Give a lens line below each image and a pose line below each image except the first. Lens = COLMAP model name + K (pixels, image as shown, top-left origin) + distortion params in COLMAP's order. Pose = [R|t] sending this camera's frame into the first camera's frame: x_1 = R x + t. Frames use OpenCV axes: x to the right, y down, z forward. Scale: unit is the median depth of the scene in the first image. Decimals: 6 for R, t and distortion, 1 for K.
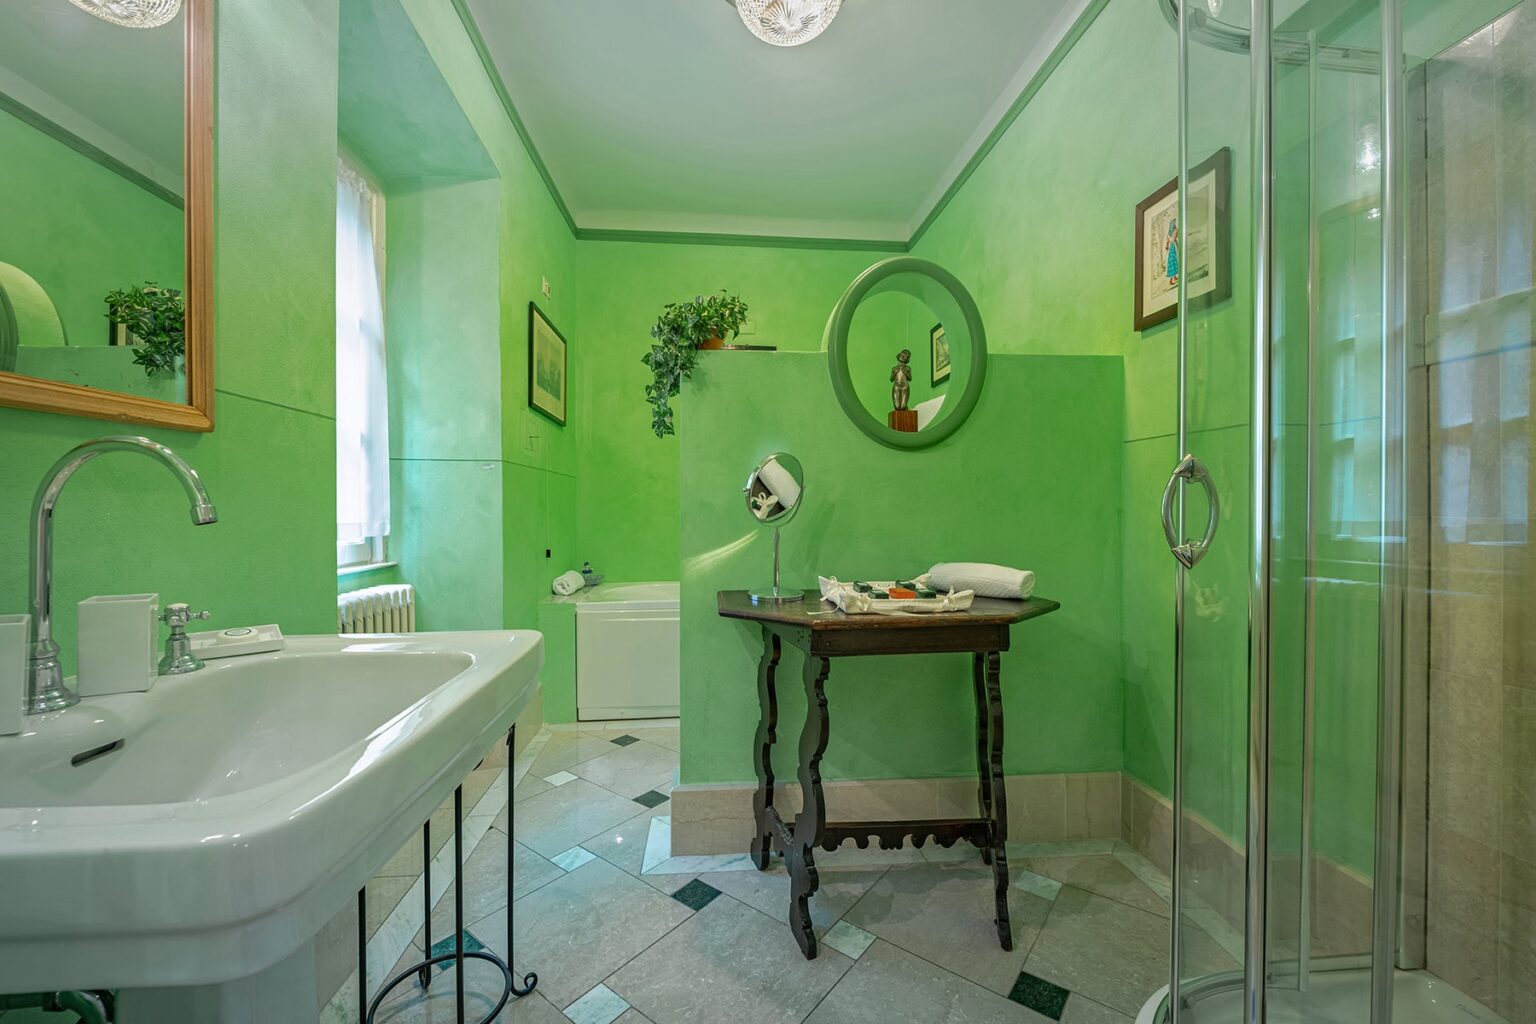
lens RADIAL K [[593.9, 0, 765.6], [0, 593.9, 511.4], [0, 0, 1]] dist [-0.003080, -0.000045]
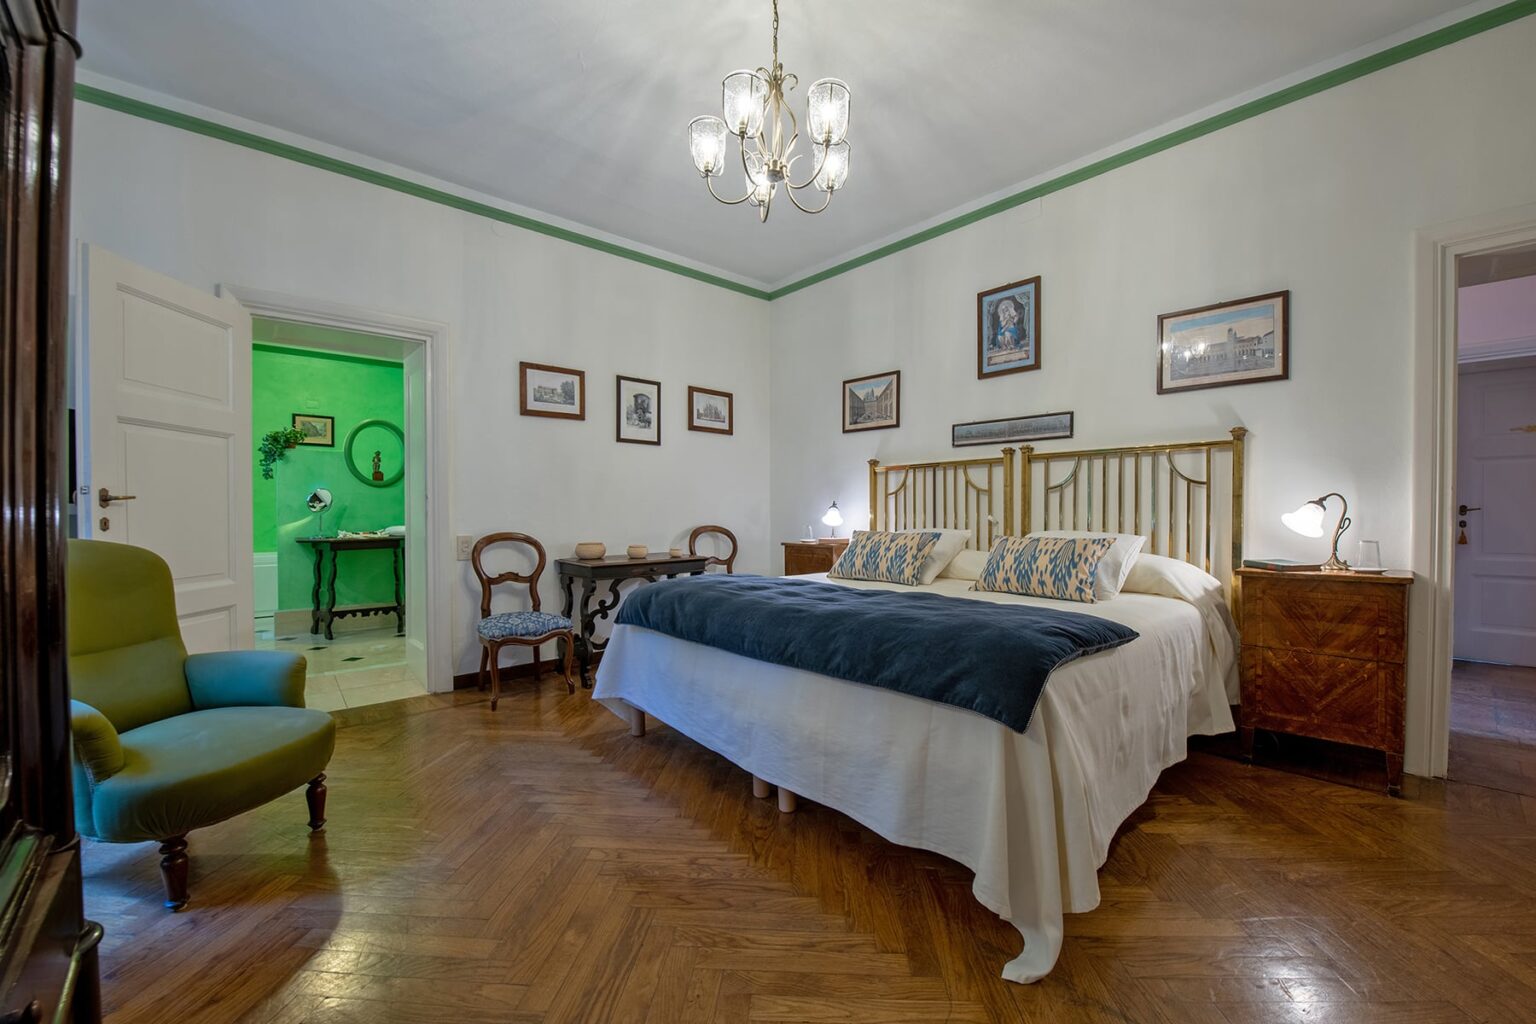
lens RADIAL K [[593.9, 0, 760.2], [0, 593.9, 507.2], [0, 0, 1]] dist [-0.003080, -0.000045]
pose [[0.828300, -0.001370, 0.560283, 0.161846], [0.001615, 0.999999, 0.000057, -0.003060], [-0.560282, 0.000858, 0.828301, -2.427206]]
